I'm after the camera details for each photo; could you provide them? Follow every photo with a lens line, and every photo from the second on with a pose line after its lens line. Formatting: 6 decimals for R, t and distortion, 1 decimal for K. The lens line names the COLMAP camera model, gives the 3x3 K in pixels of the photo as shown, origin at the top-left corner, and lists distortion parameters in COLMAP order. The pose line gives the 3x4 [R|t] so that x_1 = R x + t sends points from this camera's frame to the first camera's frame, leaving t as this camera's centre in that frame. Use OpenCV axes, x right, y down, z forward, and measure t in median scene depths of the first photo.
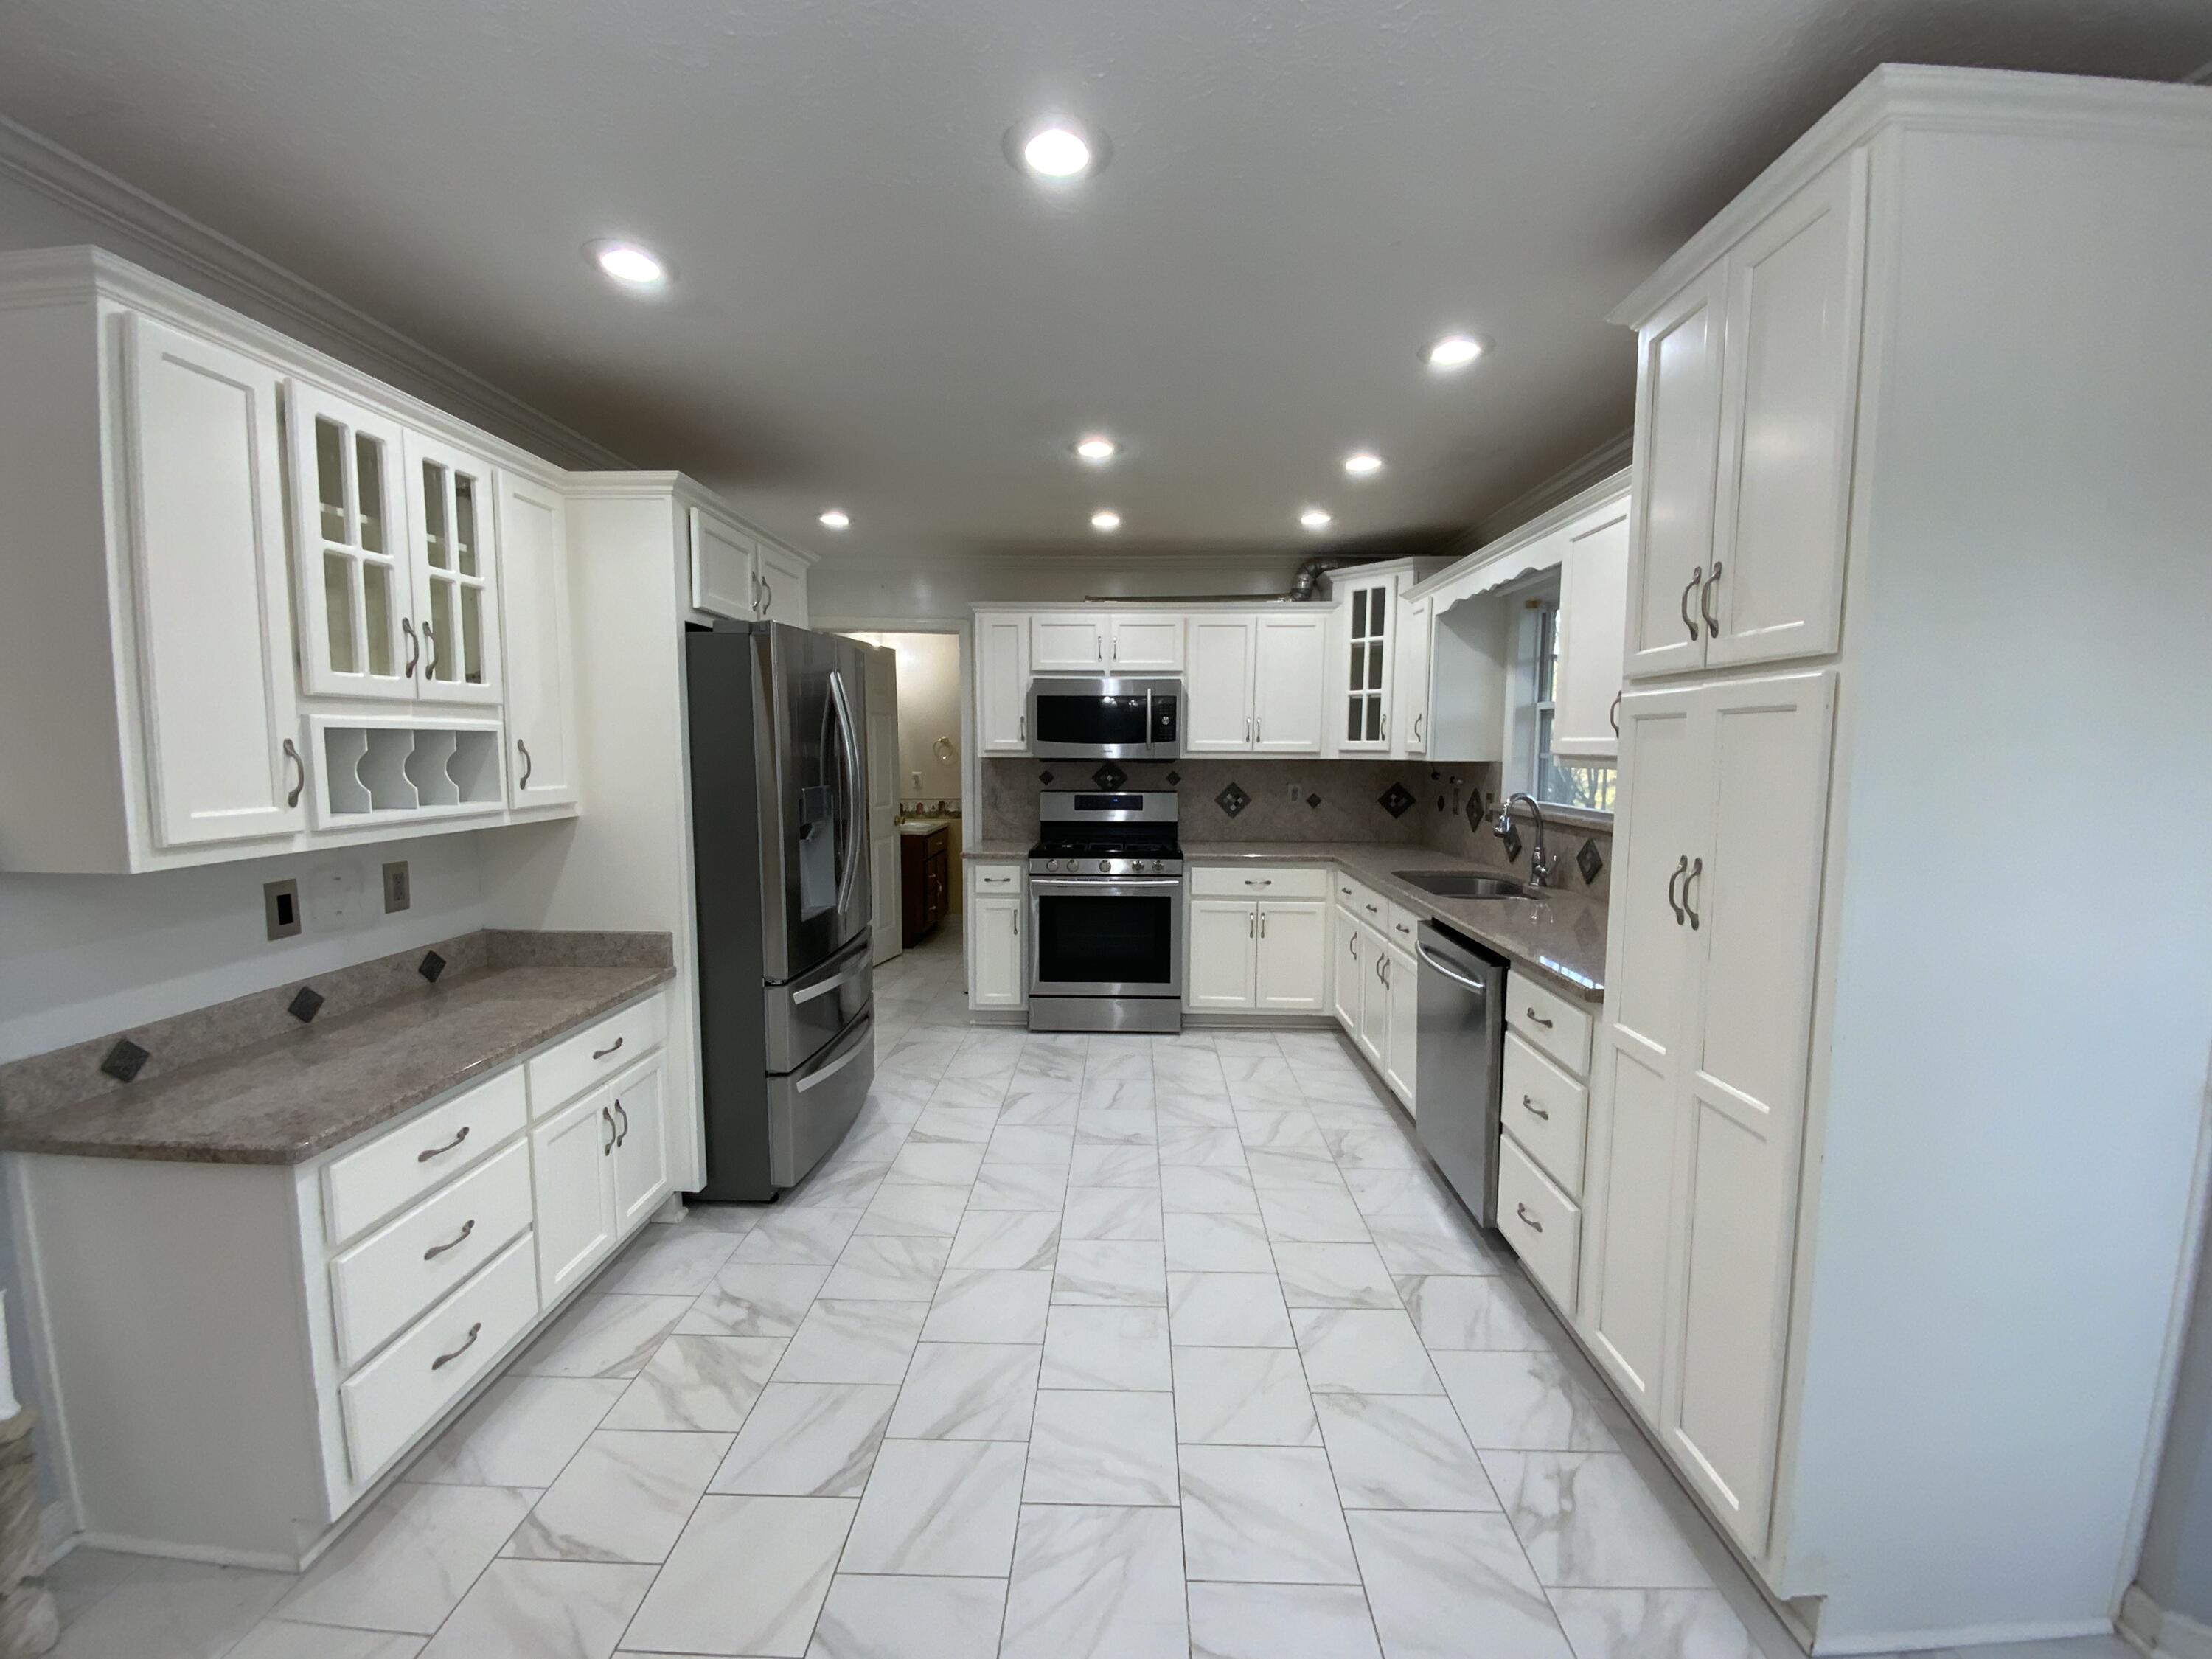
lens RADIAL K [[899.5, 0, 1097.2], [0, 899.5, 833.6], [0, 0, 1]] dist [0.000652, -0.002720]
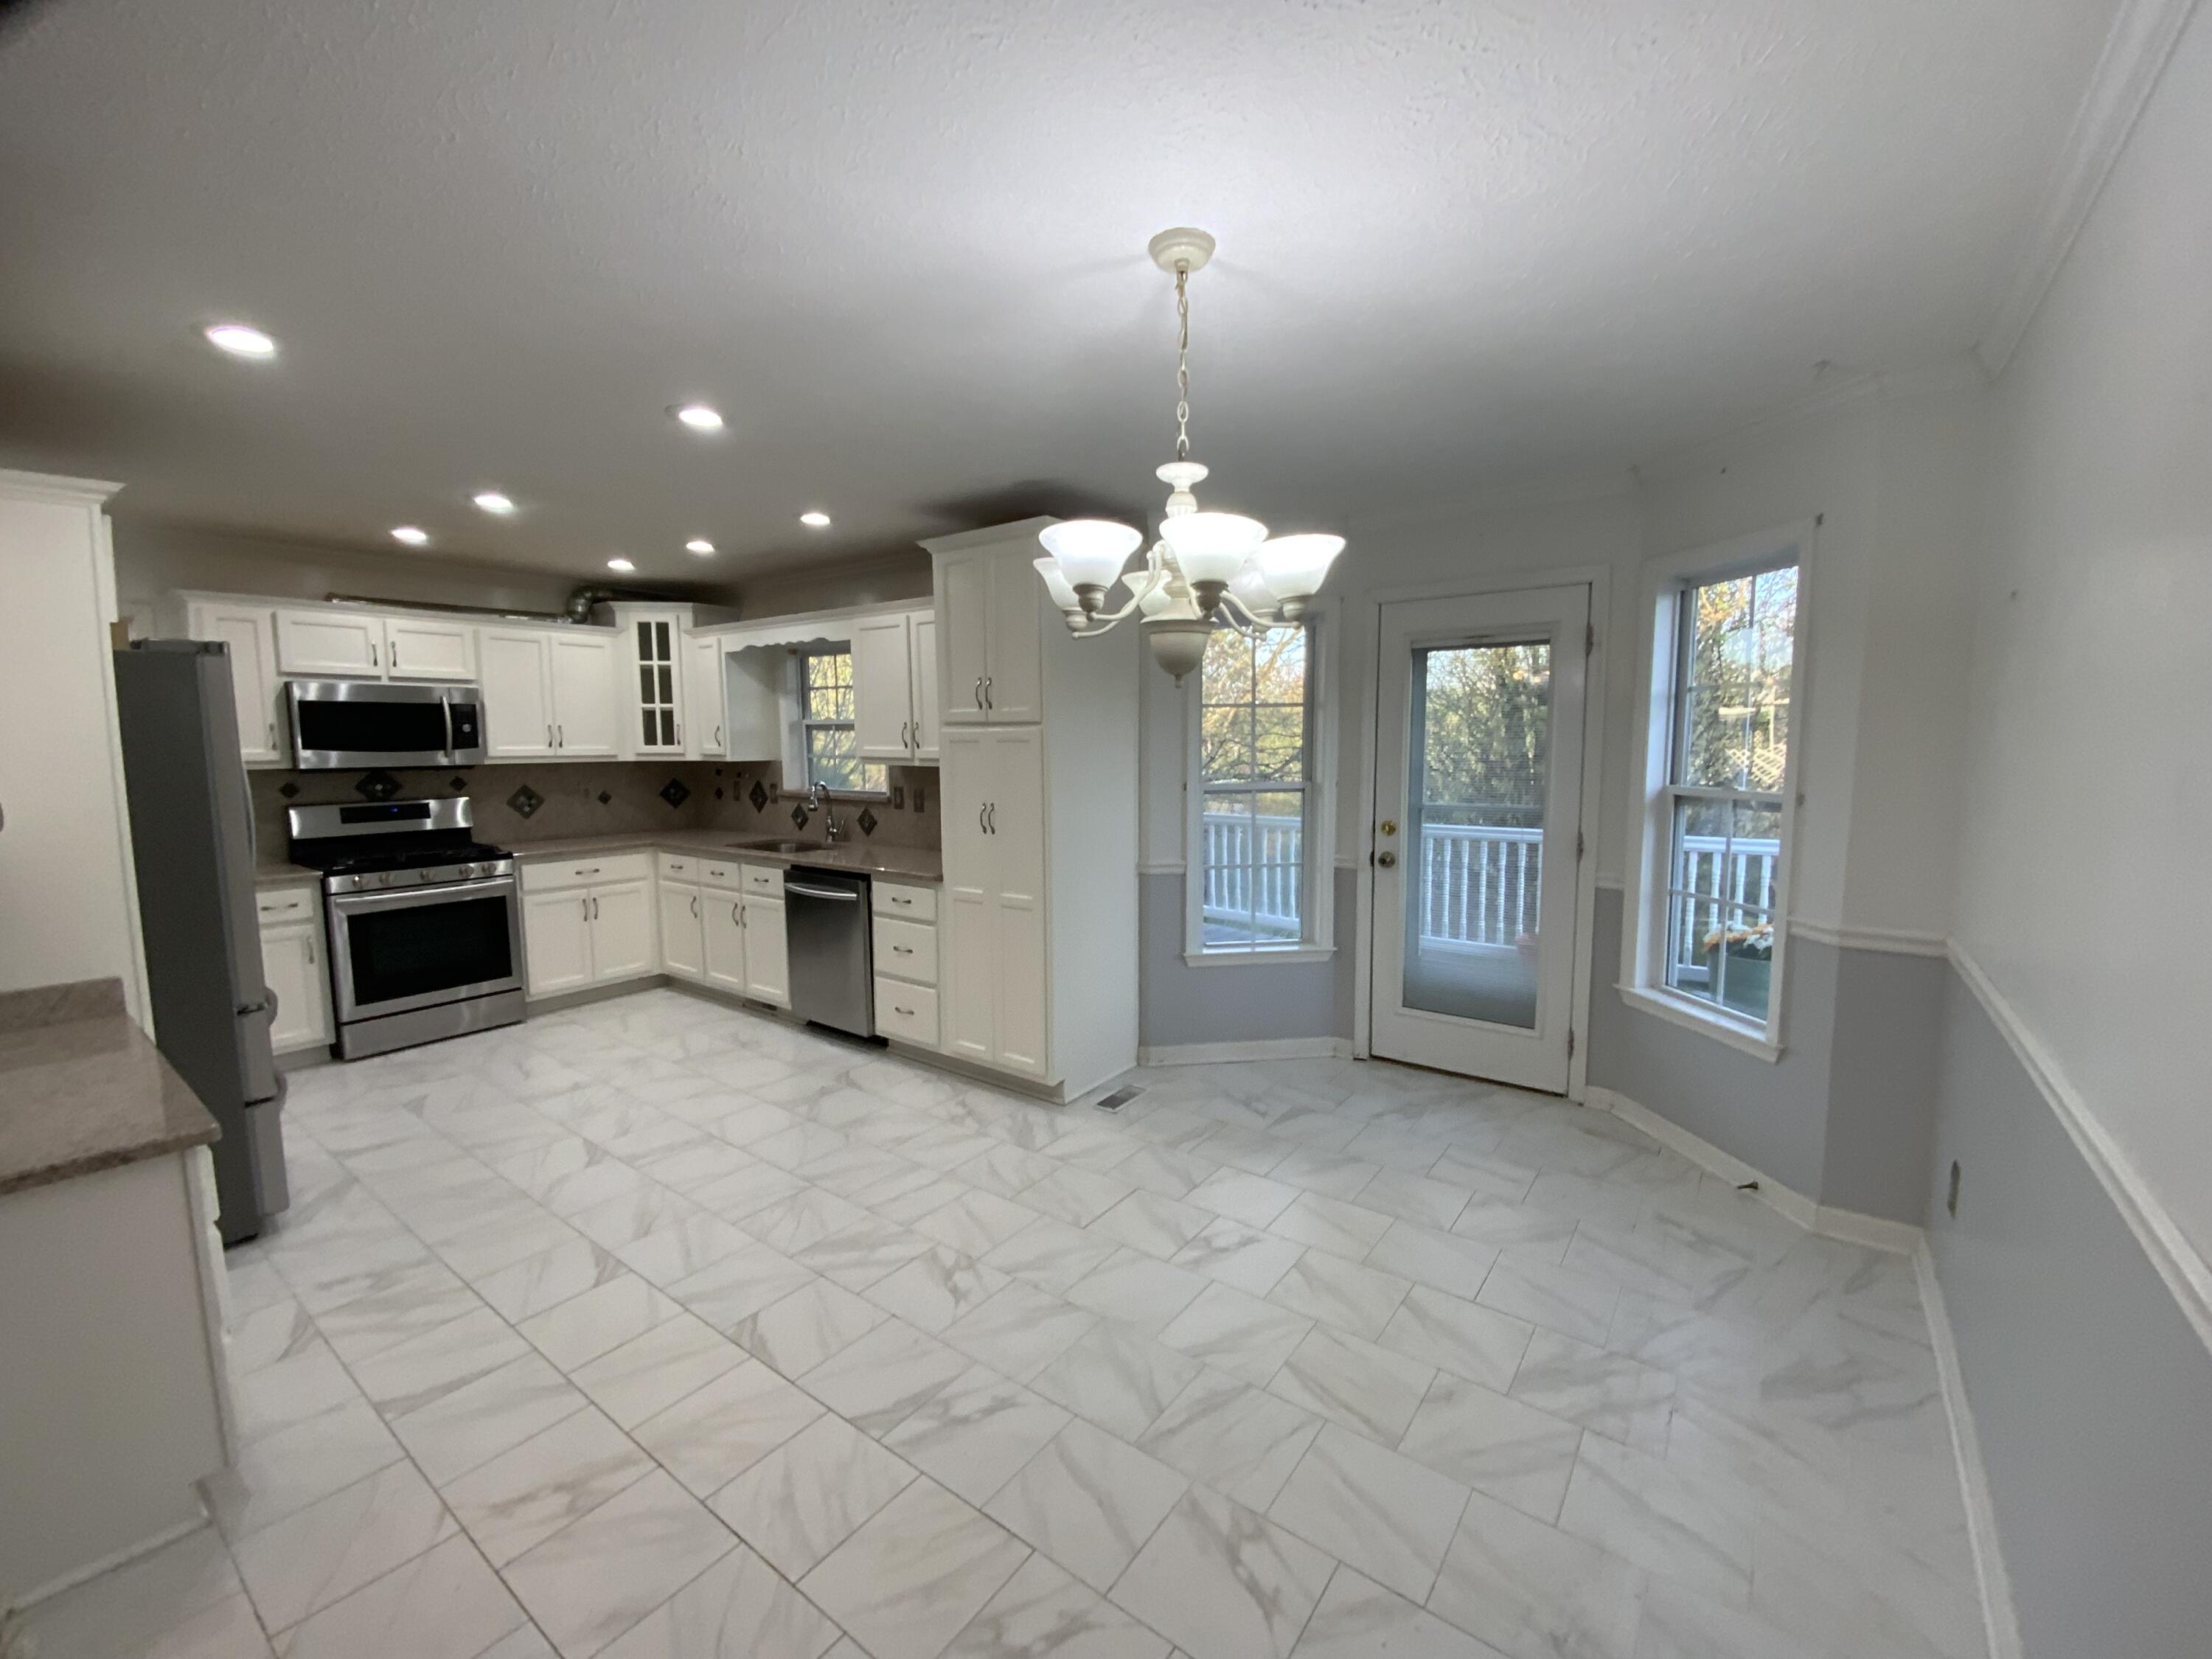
lens RADIAL K [[899.5, 0, 1112.8], [0, 899.5, 830.3], [0, 0, 1]] dist [0.000652, -0.002720]
pose [[0.574436, -0.091113, 0.813463, -0.367606], [0.085947, 0.995006, 0.050755, 0.002031], [-0.814025, 0.040759, 0.579398, -0.211188]]
